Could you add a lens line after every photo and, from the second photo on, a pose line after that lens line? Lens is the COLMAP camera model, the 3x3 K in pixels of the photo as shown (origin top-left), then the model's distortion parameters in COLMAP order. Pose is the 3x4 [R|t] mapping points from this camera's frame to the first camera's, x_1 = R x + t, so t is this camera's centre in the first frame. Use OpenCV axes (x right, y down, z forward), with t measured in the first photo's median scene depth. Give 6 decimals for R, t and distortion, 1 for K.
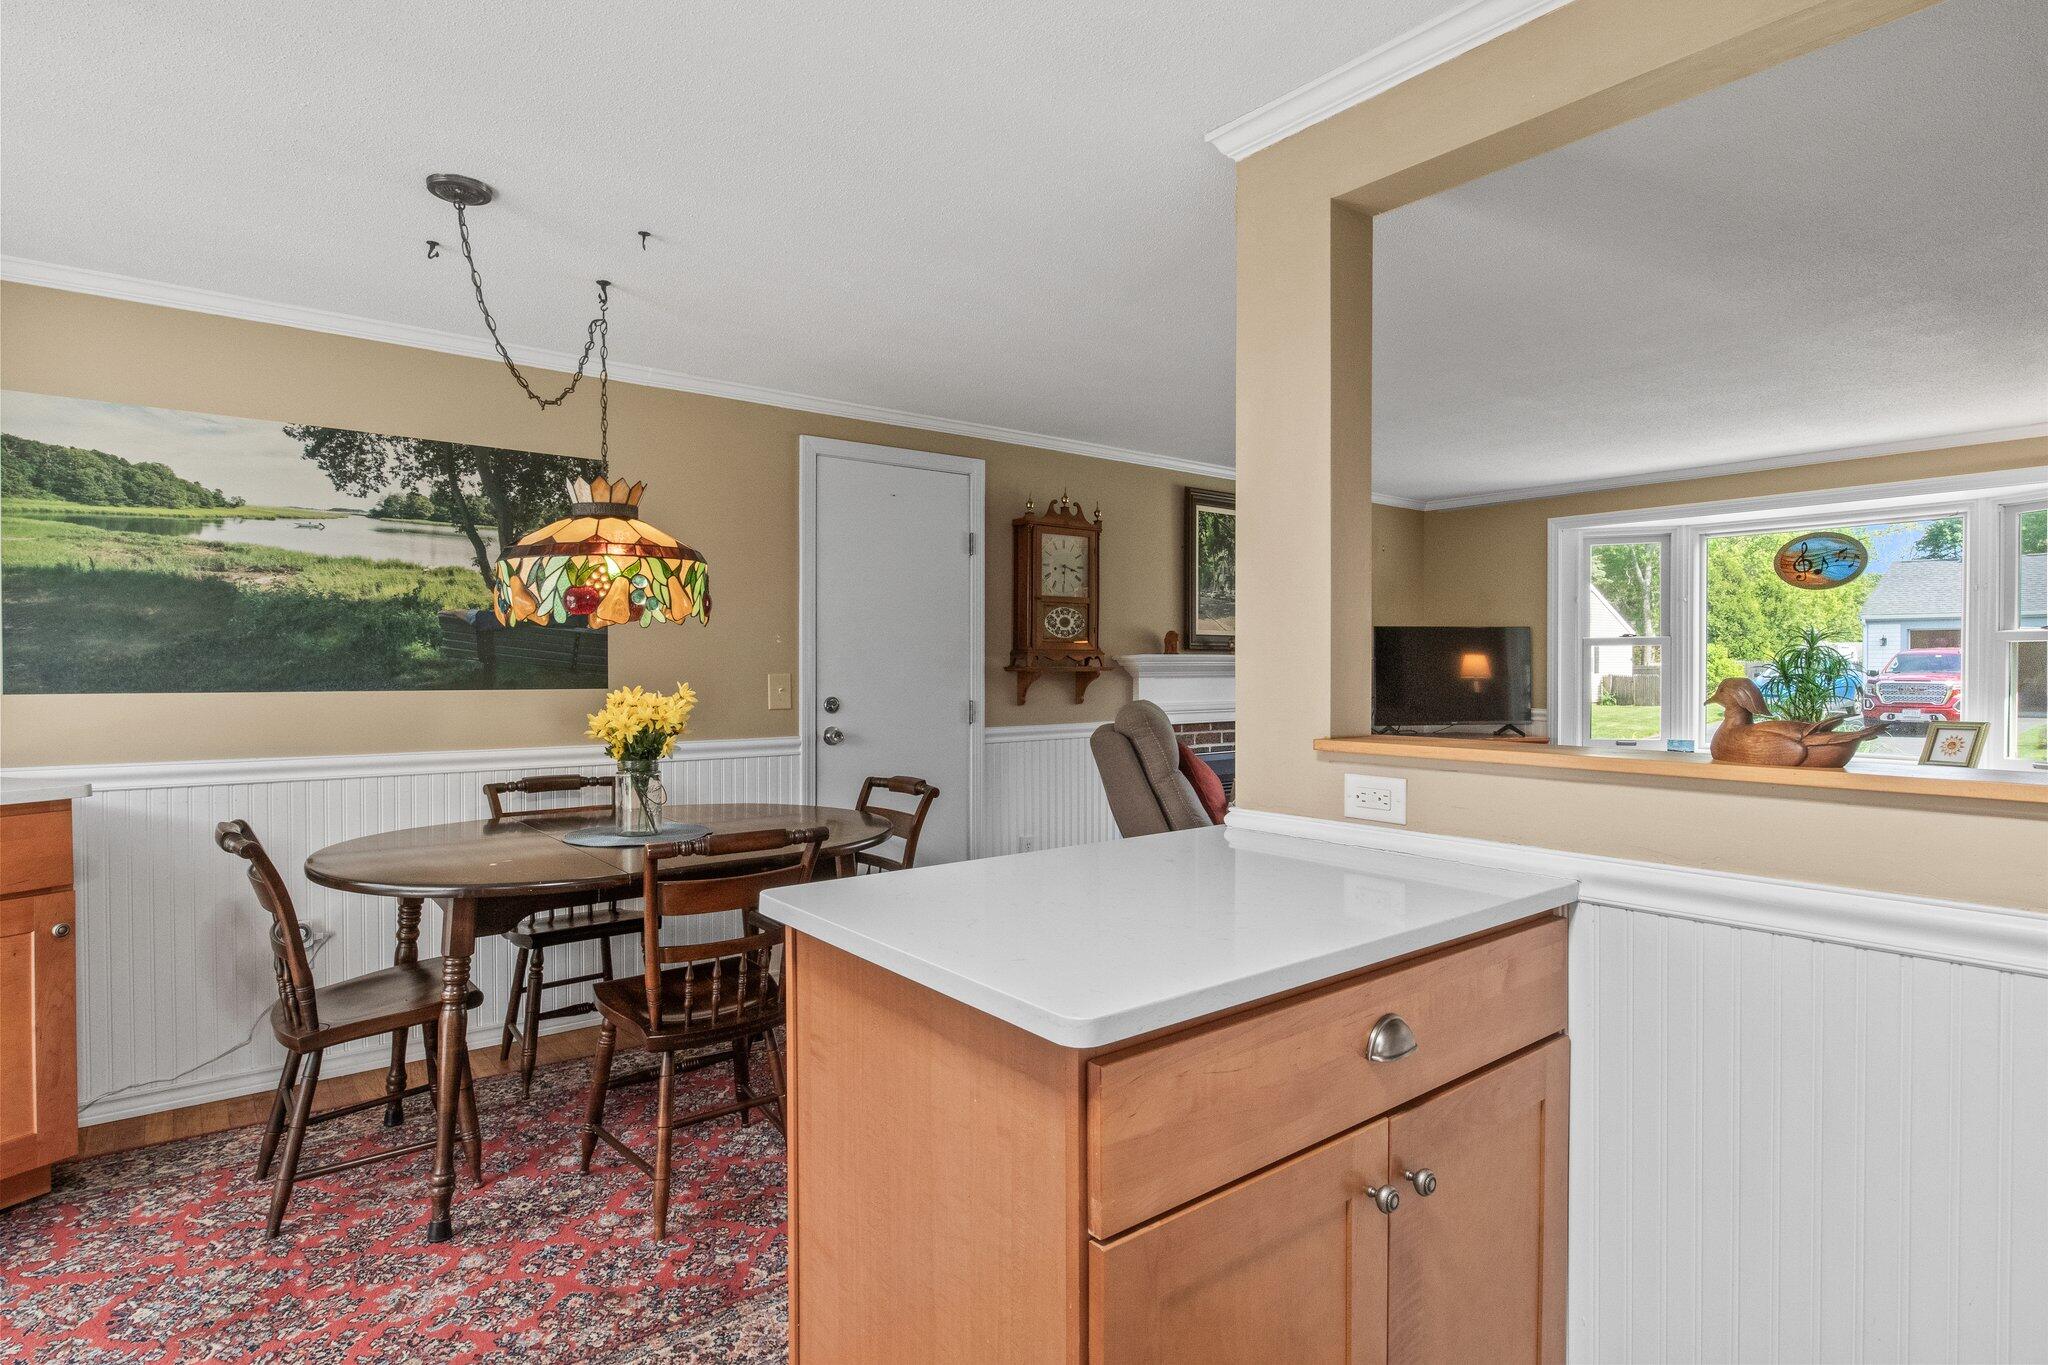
lens RADIAL K [[1058.1, 0, 1035.2], [0, 1058.1, 671.7], [0, 0, 1]] dist [-0.005914, -0.000743]
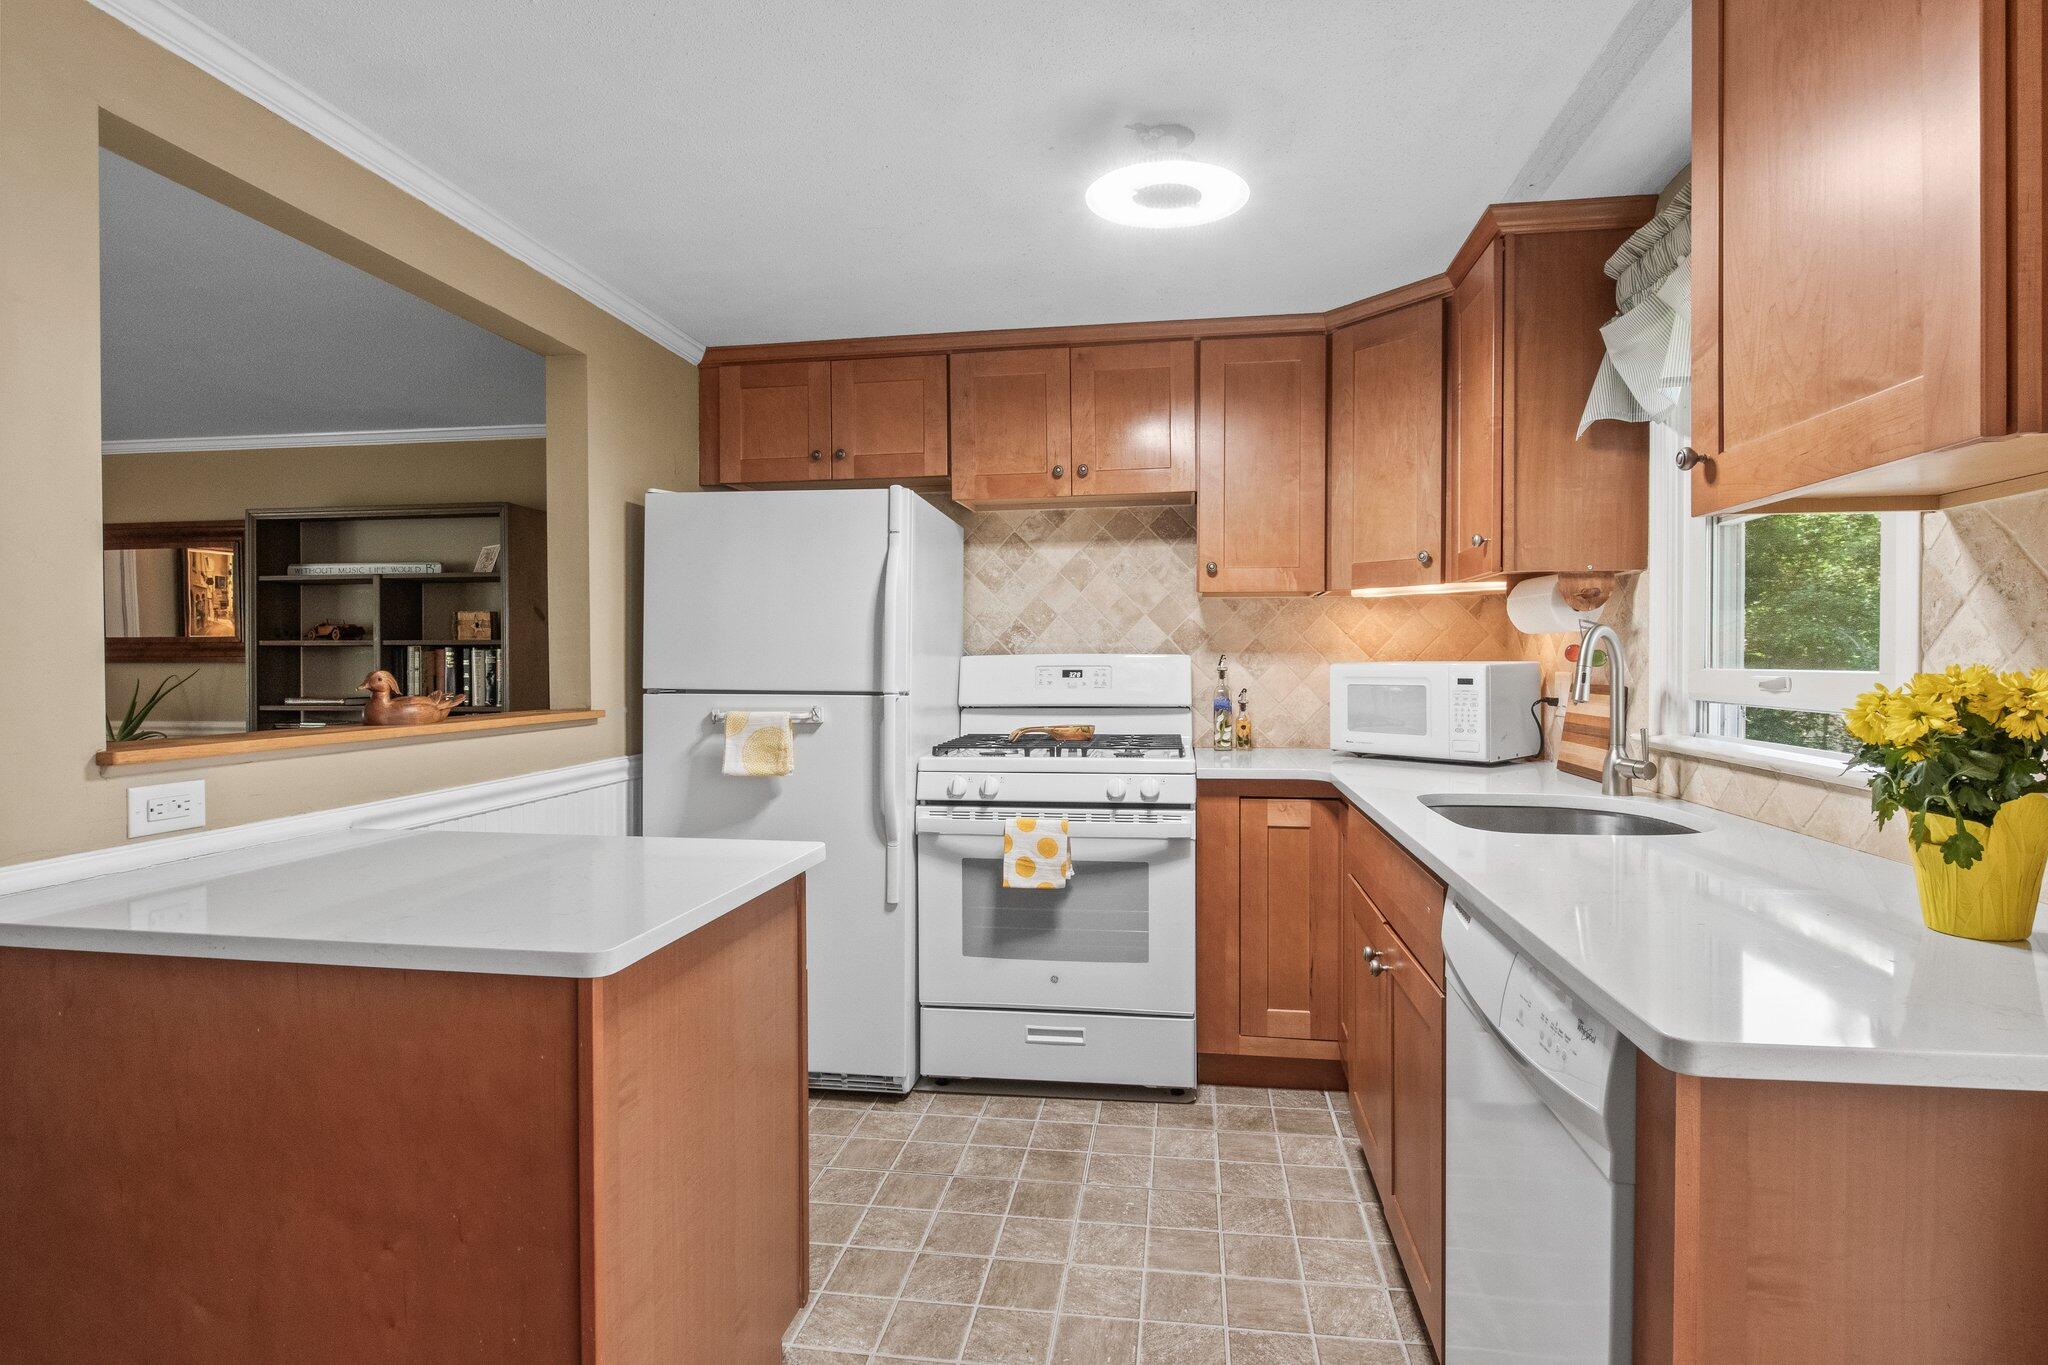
lens RADIAL K [[1055.3, 0, 1023.0], [0, 1055.3, 670.7], [0, 0, 1]] dist [-0.001449, -0.000610]
pose [[-0.663921, -0.003806, 0.747793, -0.448946], [0.008143, 0.999891, 0.012319, -0.002490], [-0.747759, 0.014268, -0.663817, 0.546829]]
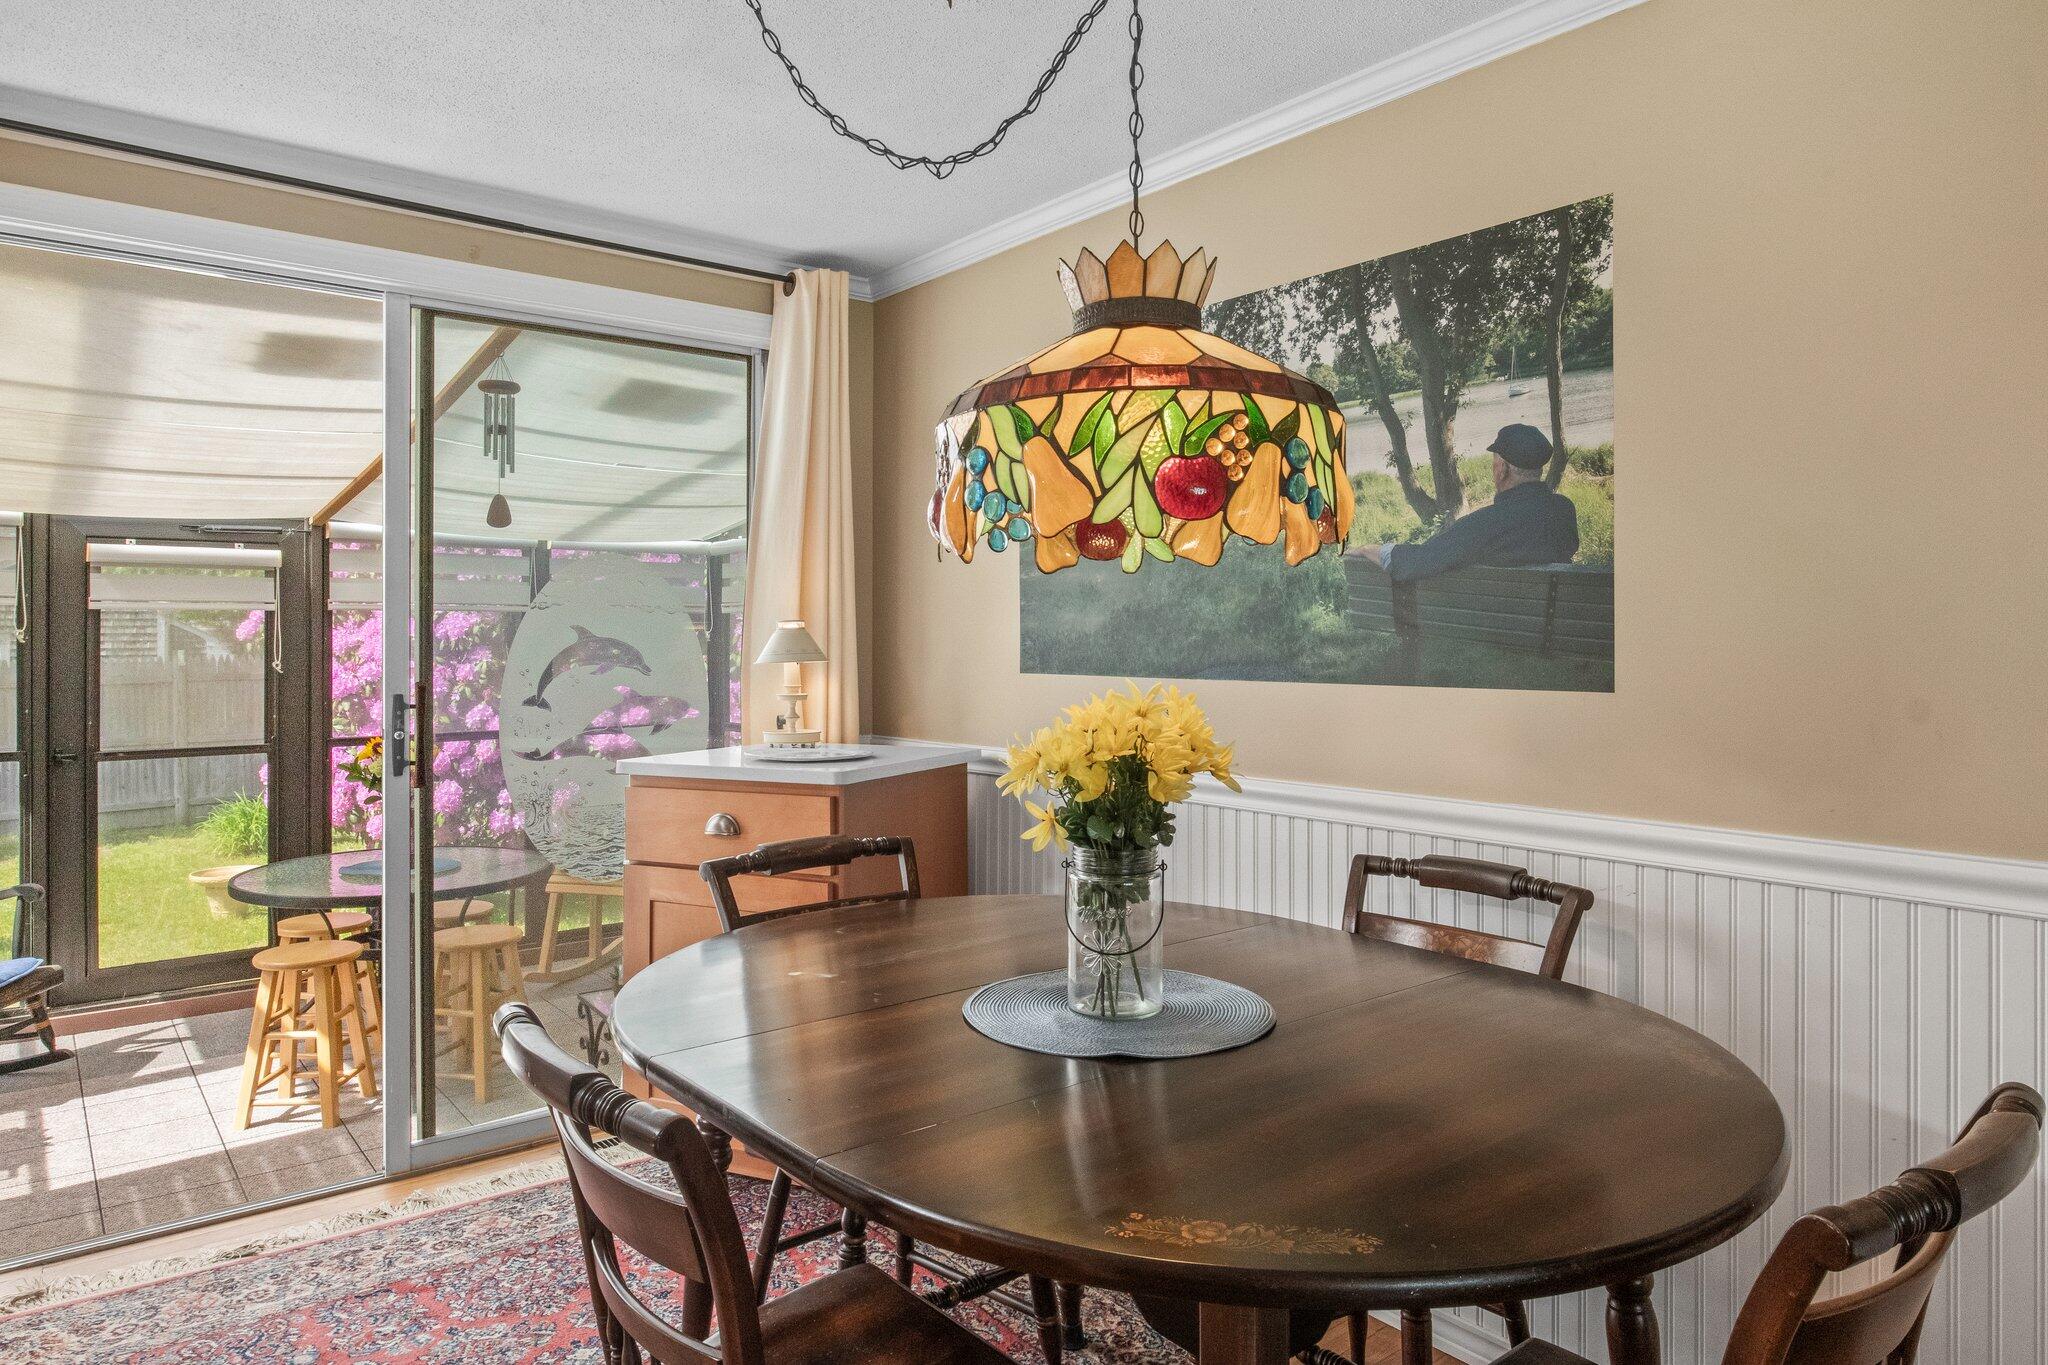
lens RADIAL K [[1279.3, 0, 1025.2], [0, 1279.3, 636.5], [0, 0, 1]] dist [-0.002289, -0.000268]
pose [[-0.001540, -0.008536, -0.999962, 0.147779], [-0.007117, 0.999938, -0.008524, -0.001521], [0.999973, 0.007103, -0.001601, 0.761054]]
